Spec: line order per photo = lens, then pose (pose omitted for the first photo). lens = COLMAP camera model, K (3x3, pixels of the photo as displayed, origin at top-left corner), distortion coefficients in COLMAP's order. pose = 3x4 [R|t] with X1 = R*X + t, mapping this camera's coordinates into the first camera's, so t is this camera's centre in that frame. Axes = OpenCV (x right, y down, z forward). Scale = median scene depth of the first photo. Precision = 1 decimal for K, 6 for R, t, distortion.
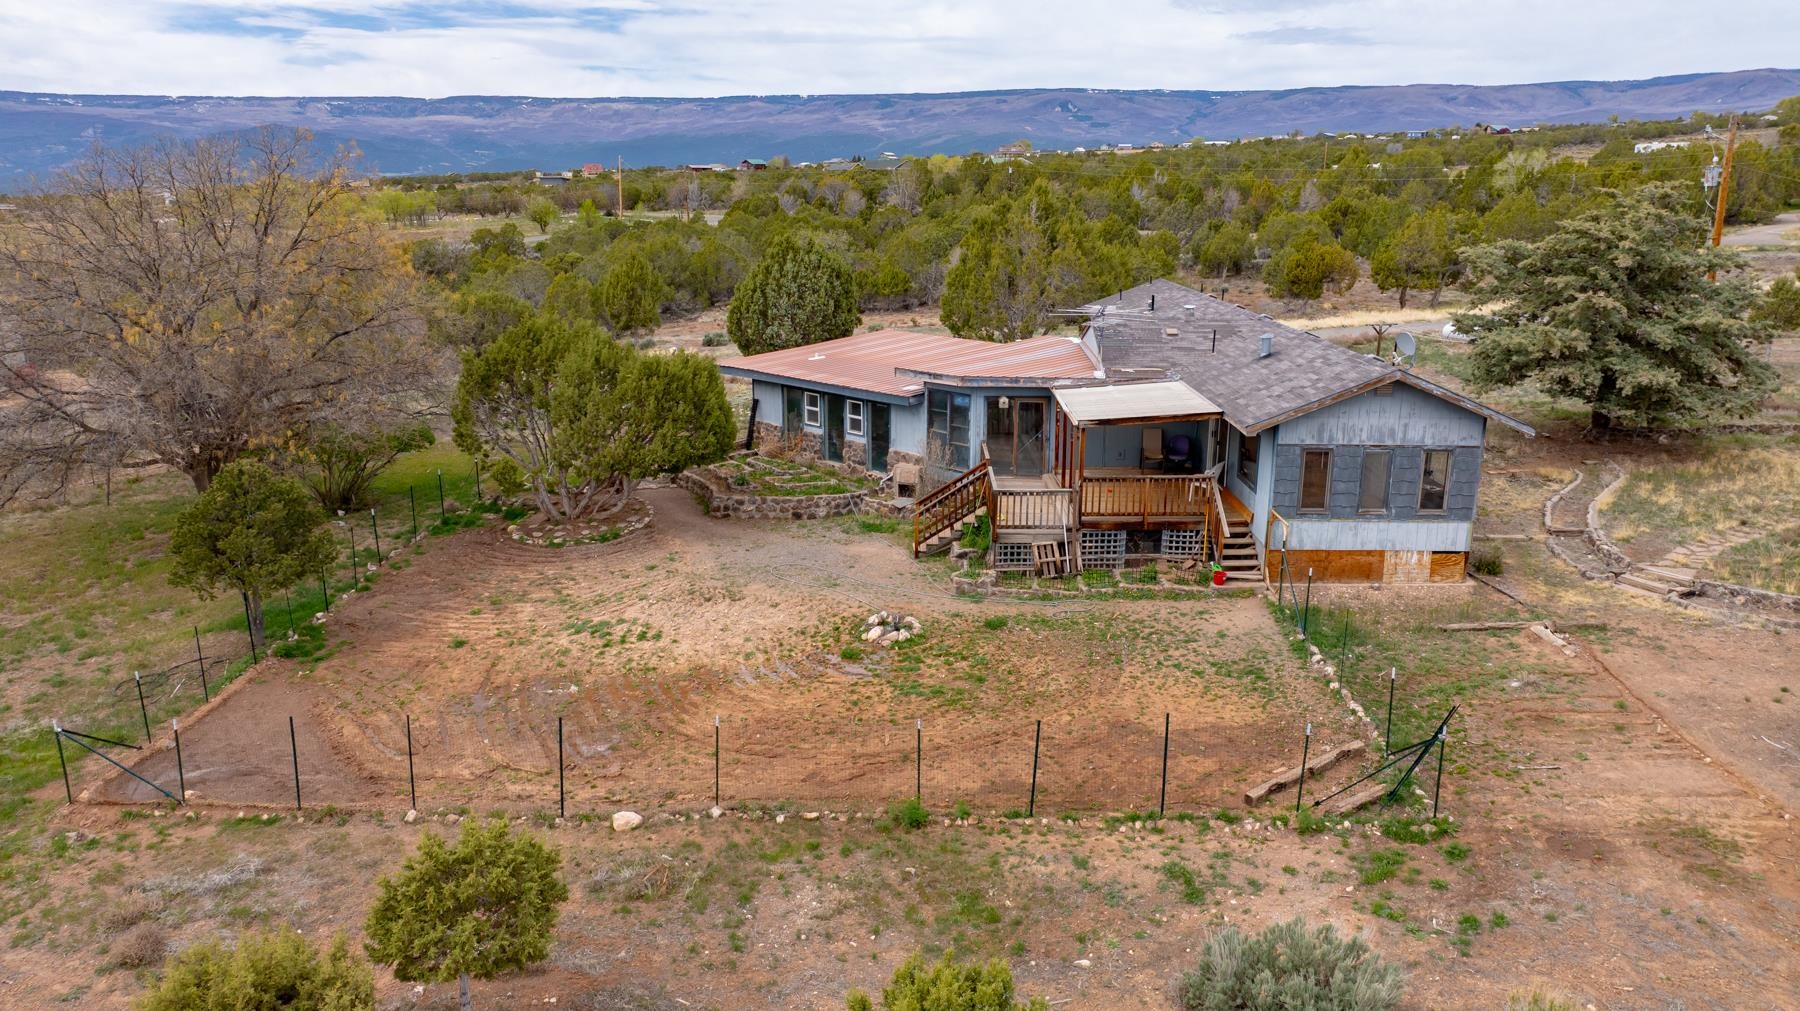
lens RADIAL K [[1260.0, 0, 903.5], [0, 1260.0, 505.2], [0, 0, 1]] dist [-0.026638, 0.019562]
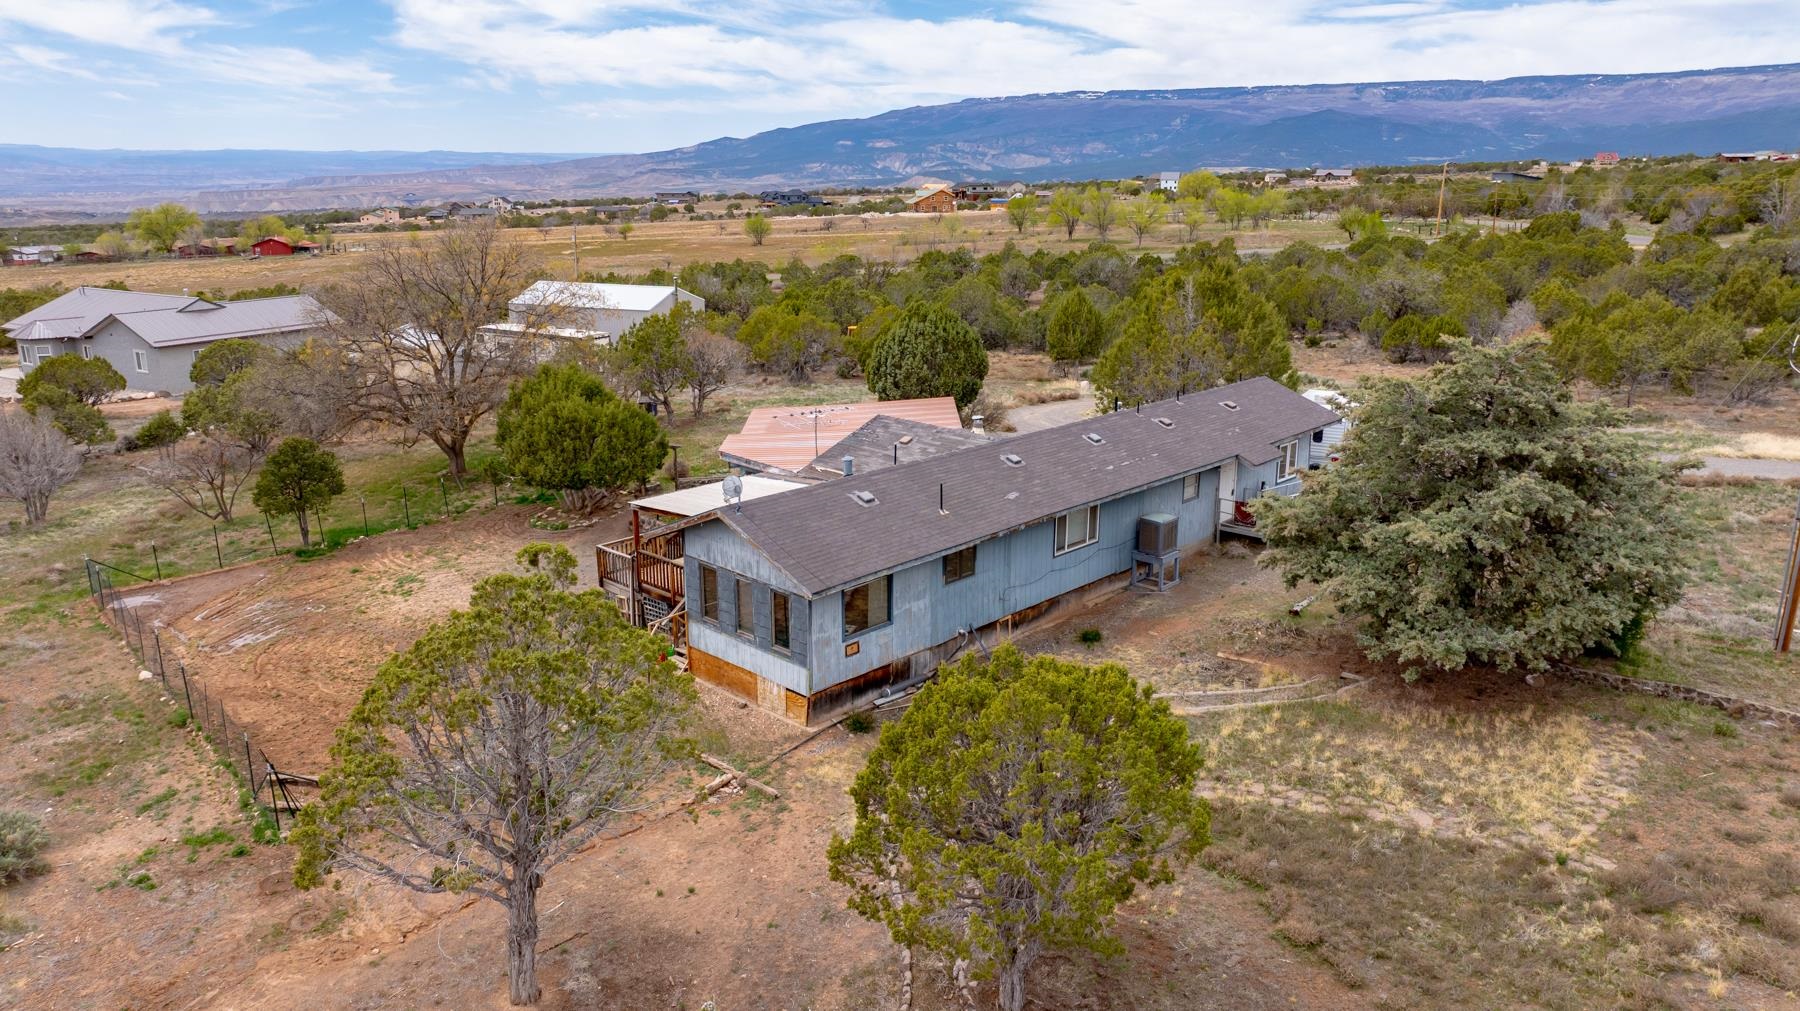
lens RADIAL K [[1260.0, 0, 901.2], [0, 1260.0, 495.8], [0, 0, 1]] dist [-0.026638, 0.019562]
pose [[0.720677, 0.175669, -0.670645, 1.149450], [-0.172266, 0.982400, 0.072212, -0.208364], [0.671527, 0.063488, 0.738255, 0.286122]]
